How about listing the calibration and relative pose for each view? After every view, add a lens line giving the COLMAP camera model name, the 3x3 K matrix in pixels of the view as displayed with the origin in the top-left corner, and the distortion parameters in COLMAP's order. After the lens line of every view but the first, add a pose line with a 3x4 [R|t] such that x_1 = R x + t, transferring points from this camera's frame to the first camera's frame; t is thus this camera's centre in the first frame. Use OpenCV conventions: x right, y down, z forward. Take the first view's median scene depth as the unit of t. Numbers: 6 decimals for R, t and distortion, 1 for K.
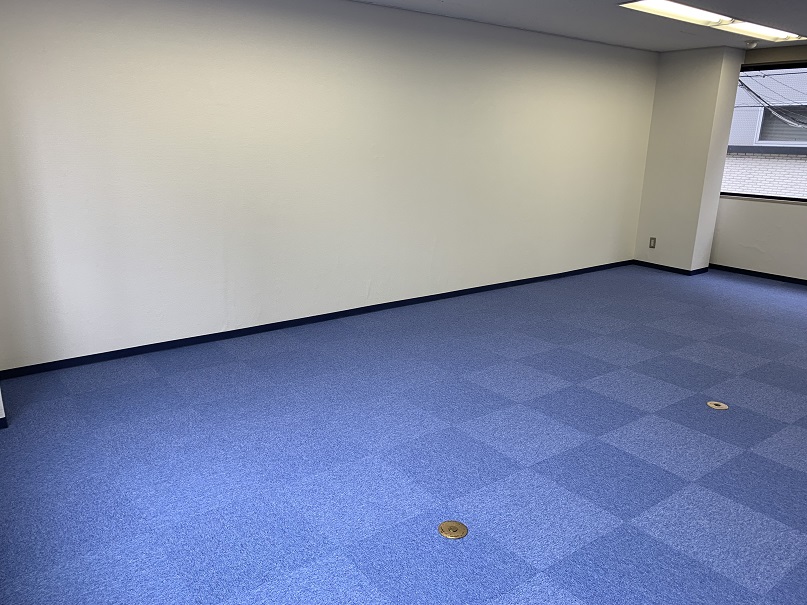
lens RADIAL K [[612.2, 0, 399.9], [0, 612.2, 300.8], [0, 0, 1]] dist [0.034965, -0.039303]
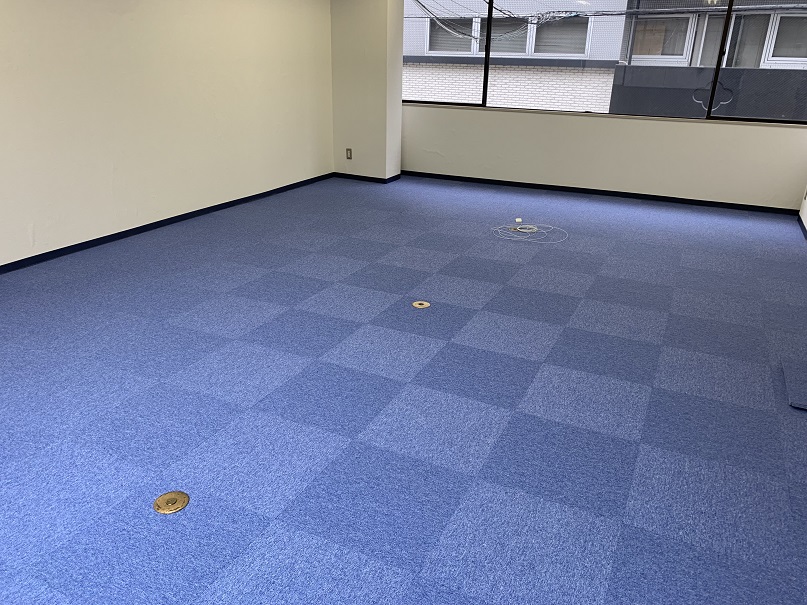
lens RADIAL K [[612.2, 0, 399.3], [0, 612.2, 307.5], [0, 0, 1]] dist [0.034965, -0.039303]
pose [[0.892372, -0.174116, 0.416360, 0.040245], [0.114977, 0.979849, 0.163331, -0.003763], [-0.436408, -0.097880, 0.894409, 0.069538]]
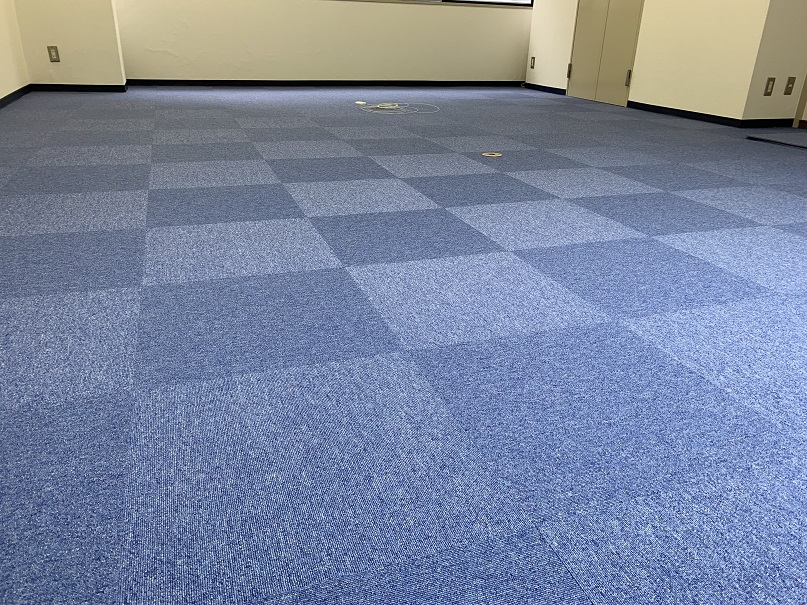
lens RADIAL K [[612.2, 0, 400.3], [0, 612.2, 298.8], [0, 0, 1]] dist [0.034965, -0.039303]
pose [[0.307647, -0.392359, 0.866838, -0.439338], [0.216421, 0.915998, 0.337801, 0.025525], [-0.926561, 0.083678, 0.366719, 0.833200]]
